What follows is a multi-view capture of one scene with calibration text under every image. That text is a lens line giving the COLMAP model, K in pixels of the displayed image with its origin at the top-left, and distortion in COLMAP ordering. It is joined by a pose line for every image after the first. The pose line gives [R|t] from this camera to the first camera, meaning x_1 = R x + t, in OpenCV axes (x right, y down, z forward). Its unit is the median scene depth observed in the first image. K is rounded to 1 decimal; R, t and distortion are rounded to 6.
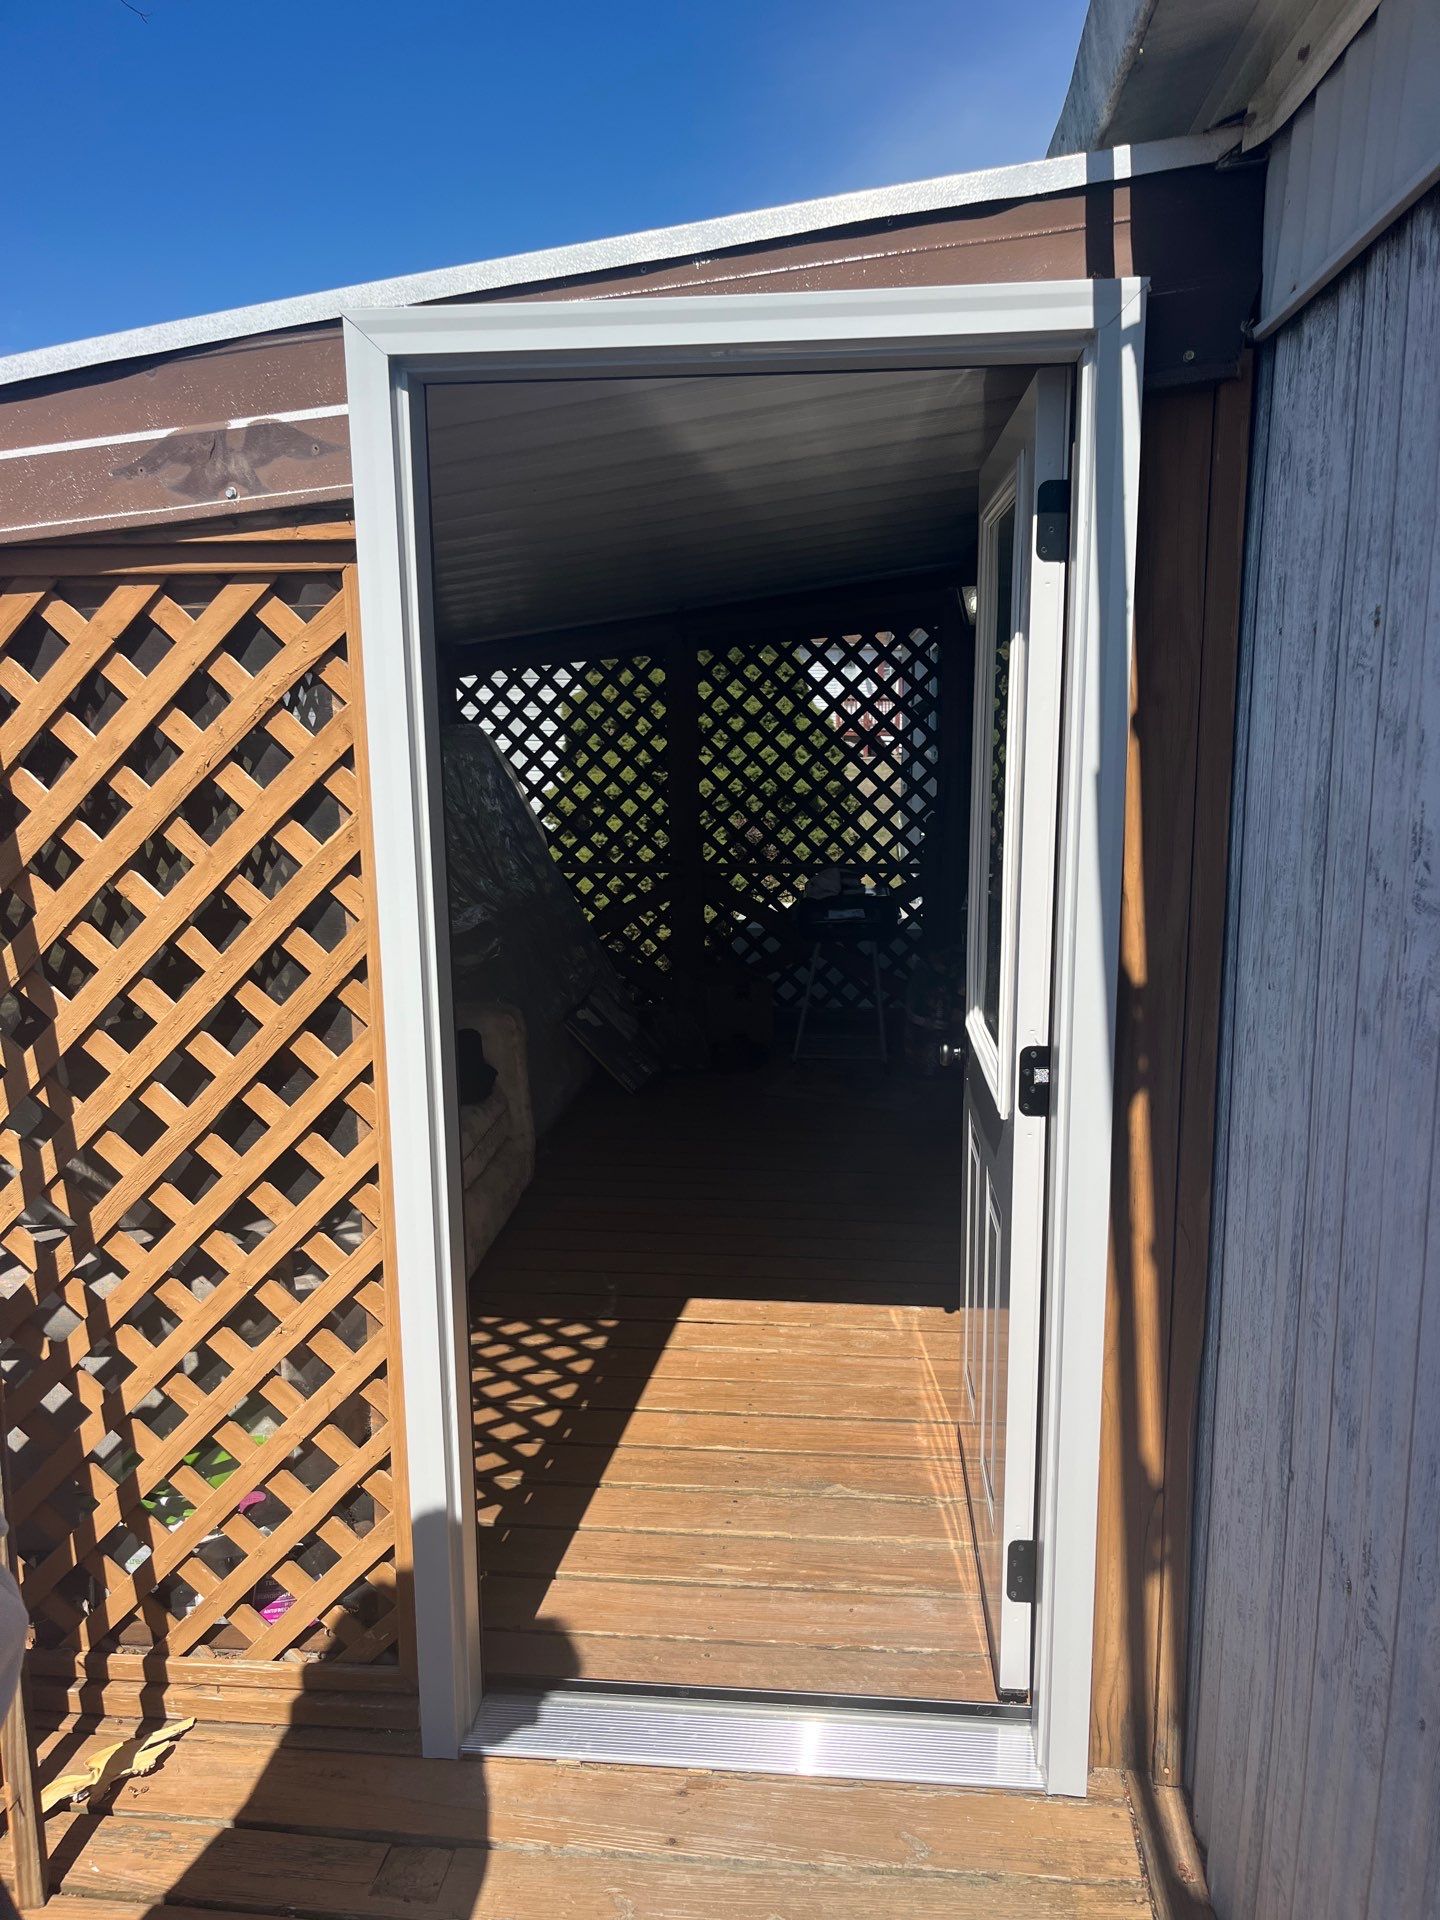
lens RADIAL K [[1415.5, 0, 713.8], [0, 1415.5, 959.0], [0, 0, 1]] dist [0.027344, -0.058871]
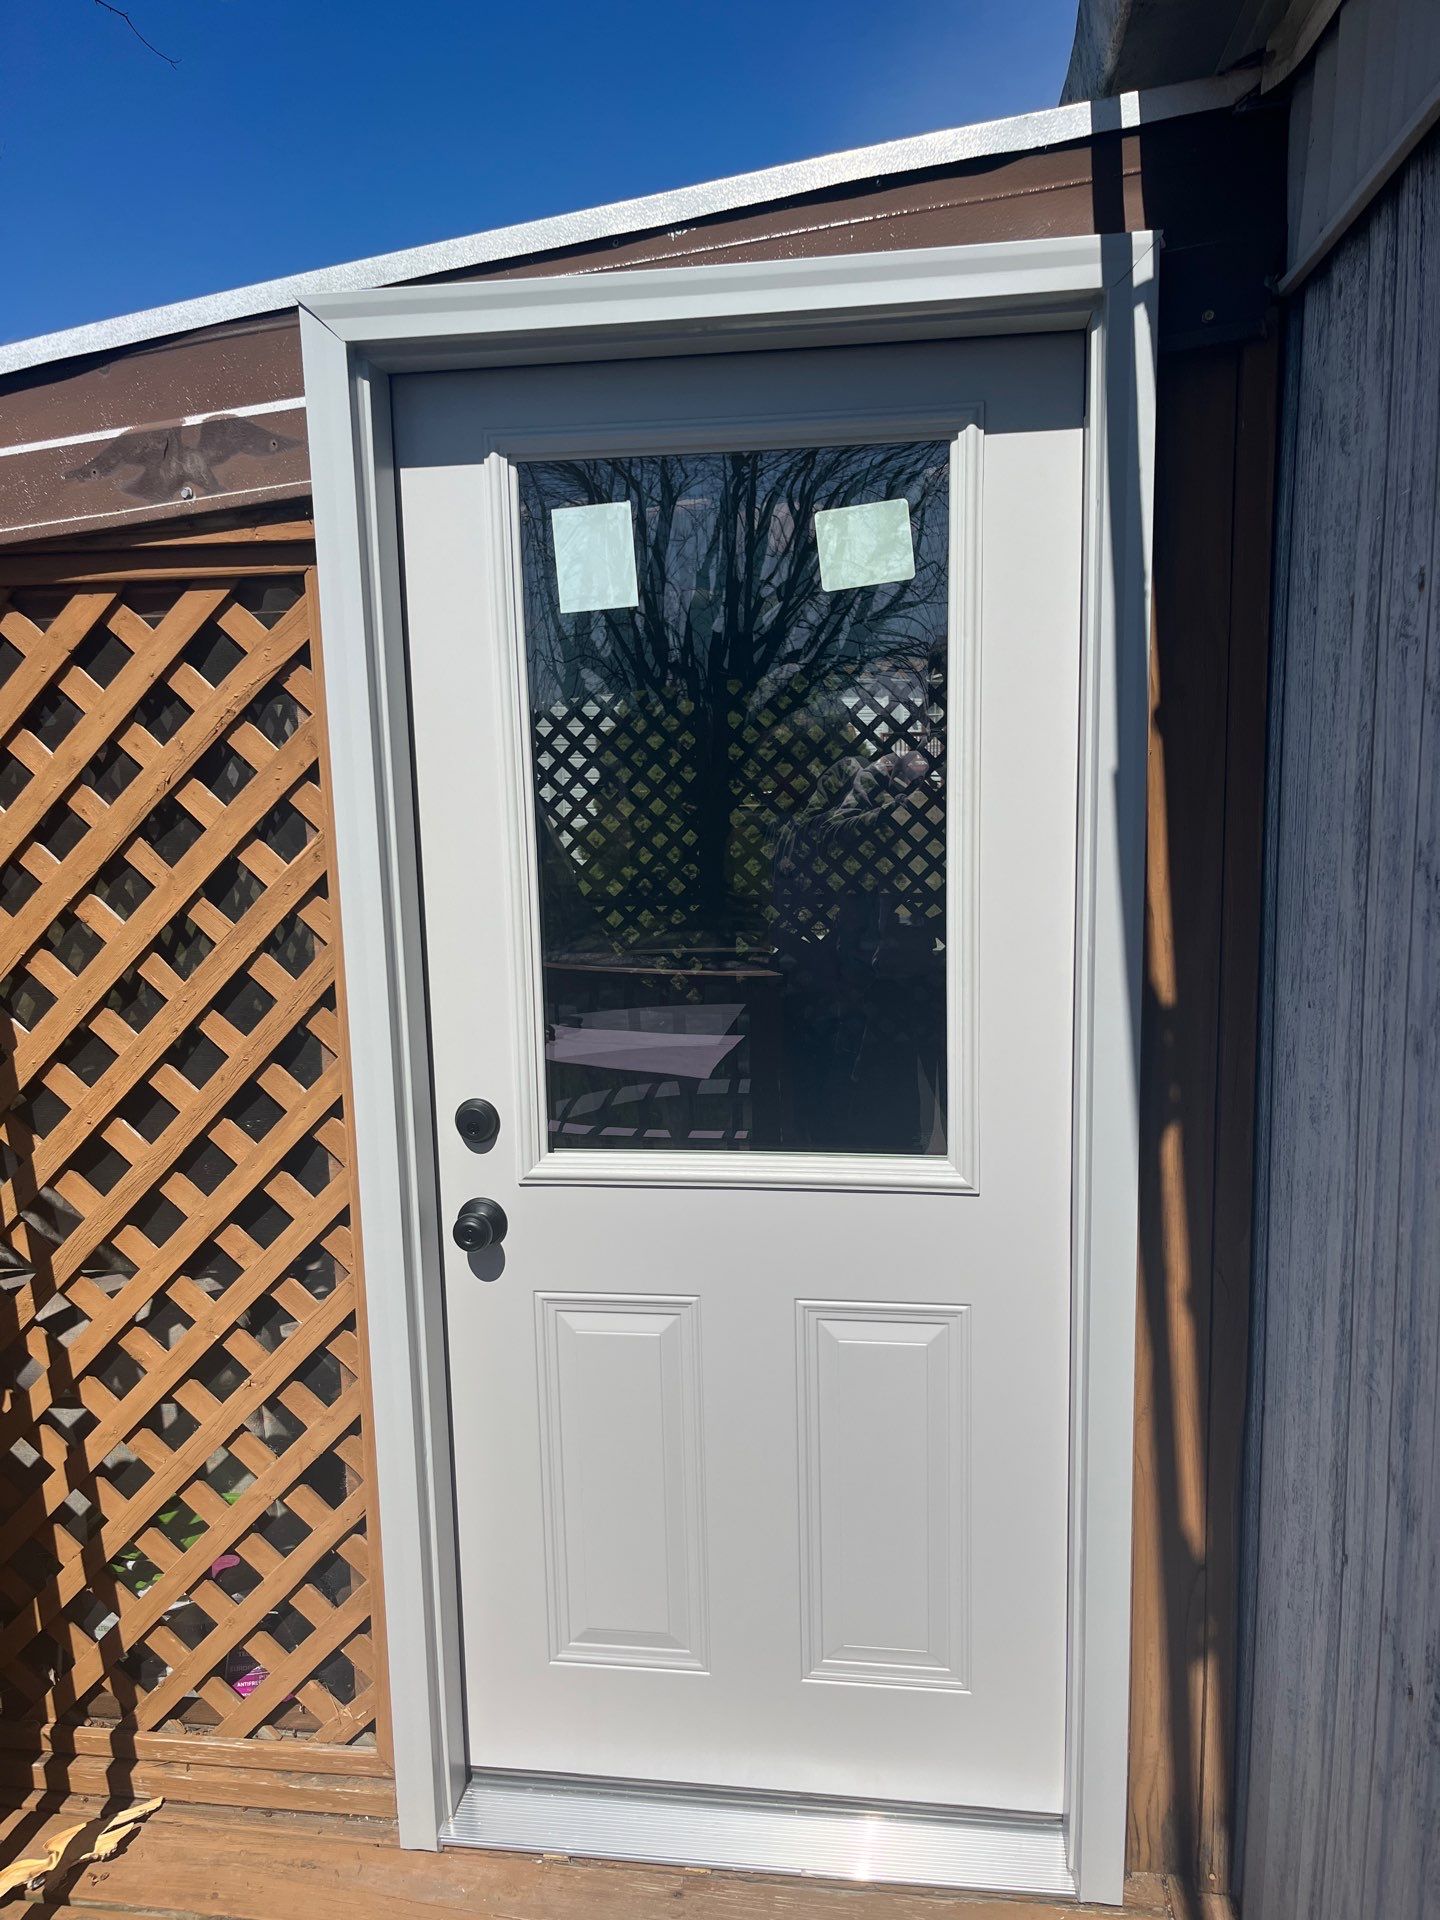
lens RADIAL K [[1415.5, 0, 702.2], [0, 1415.5, 959.5], [0, 0, 1]] dist [0.027344, -0.058871]
pose [[0.999024, -0.008710, -0.043296, 0.040208], [0.007540, 0.999604, -0.027118, 0.010369], [0.043515, 0.026765, 0.998694, 0.075143]]
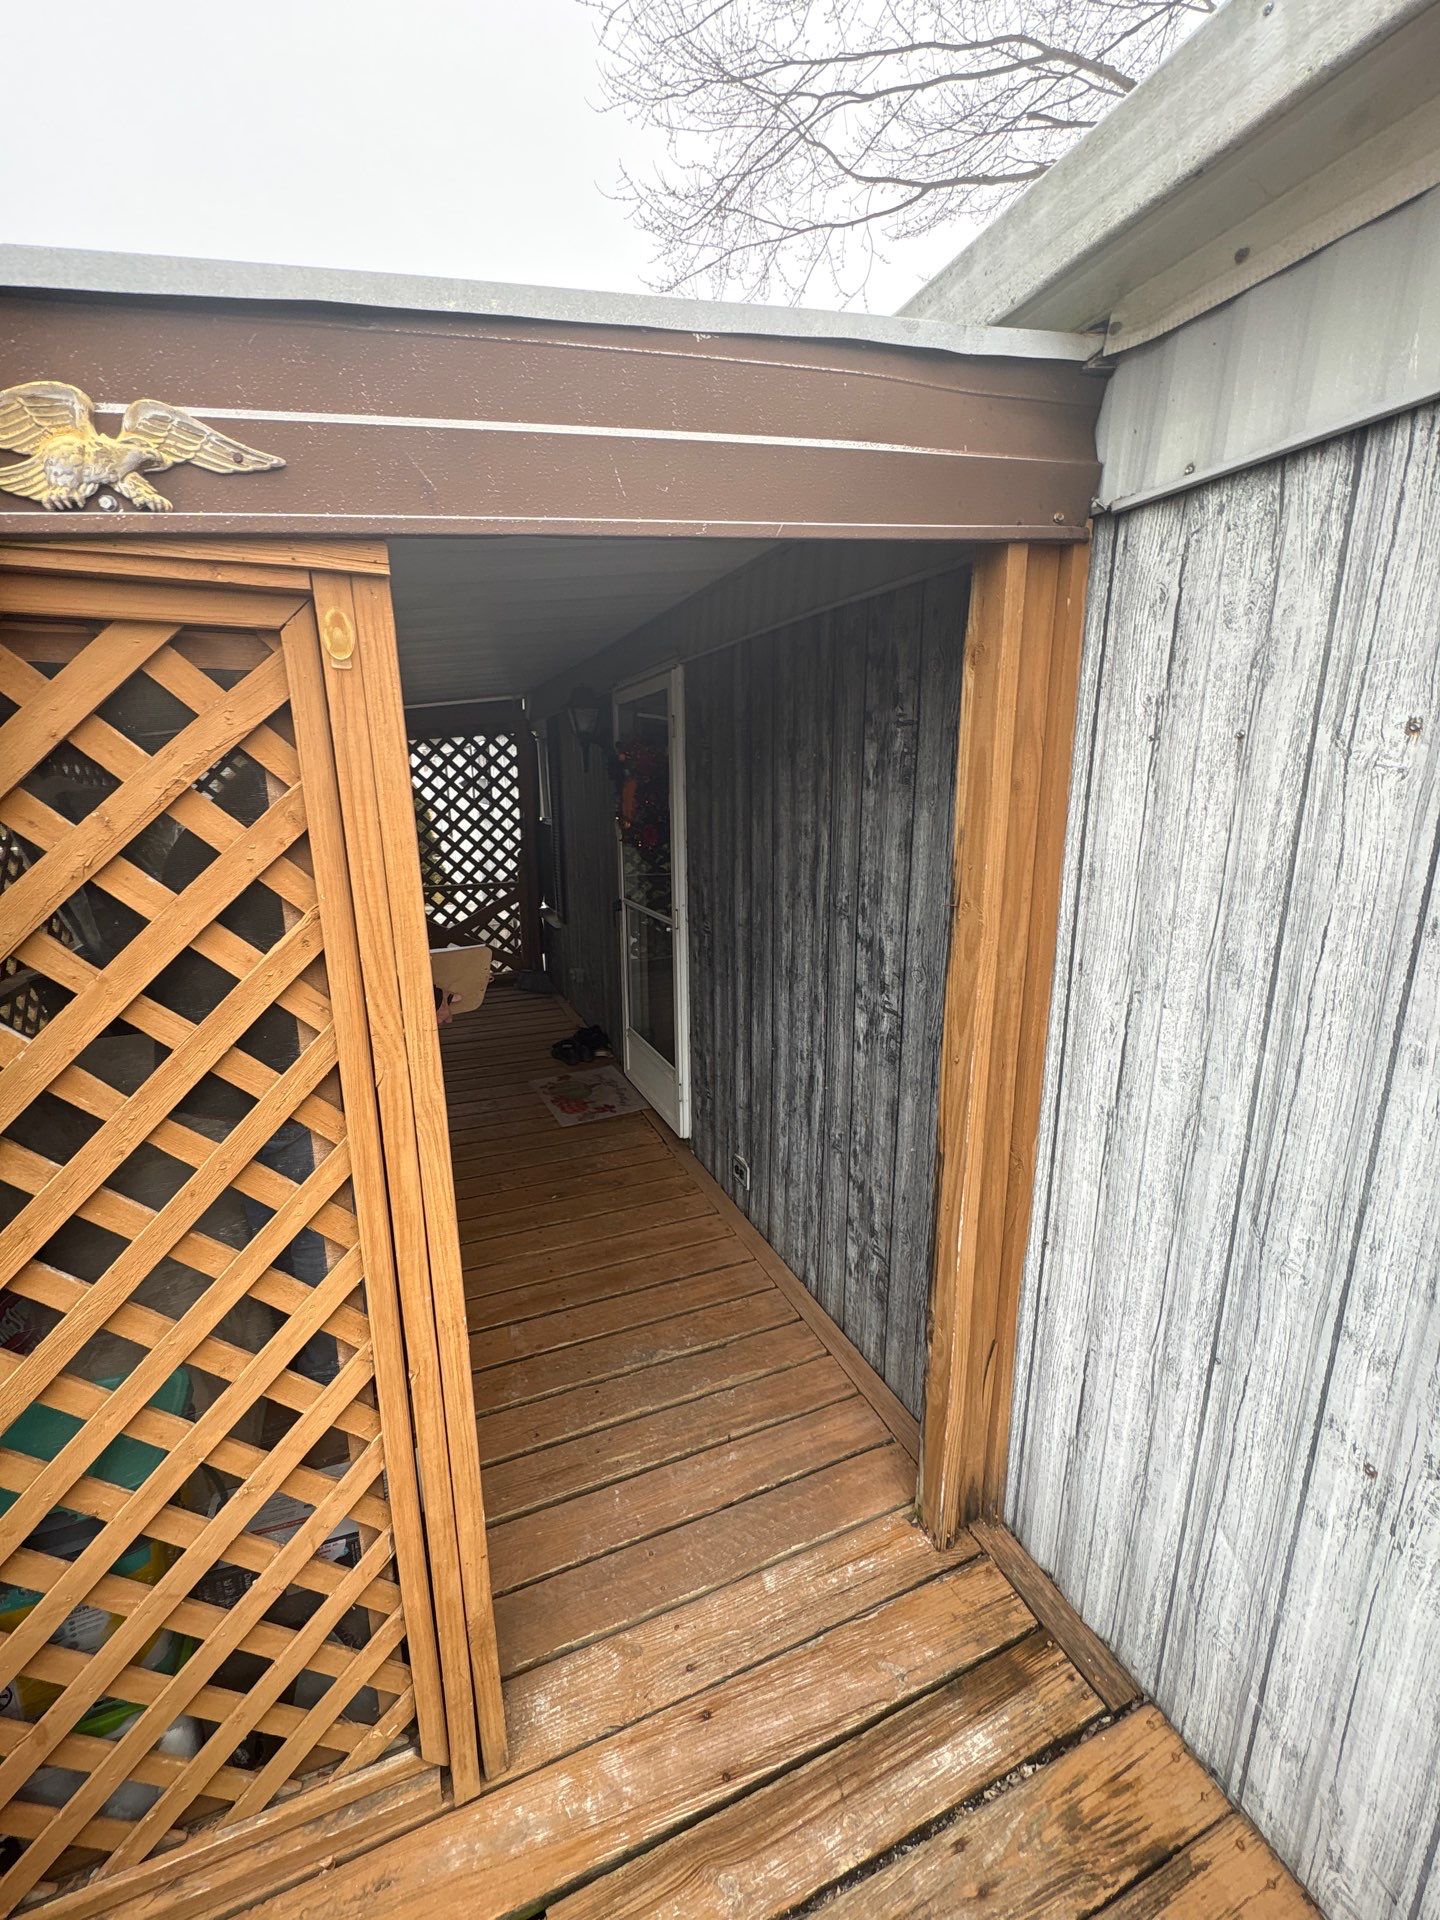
lens RADIAL K [[767.5, 0, 723.1], [0, 767.5, 948.5], [0, 0, 1]] dist [-0.002864, -0.000425]
pose [[0.879857, -0.091466, 0.466354, -0.257693], [0.074408, 0.995715, 0.054906, -0.091857], [-0.469378, -0.013609, 0.882892, 0.478613]]
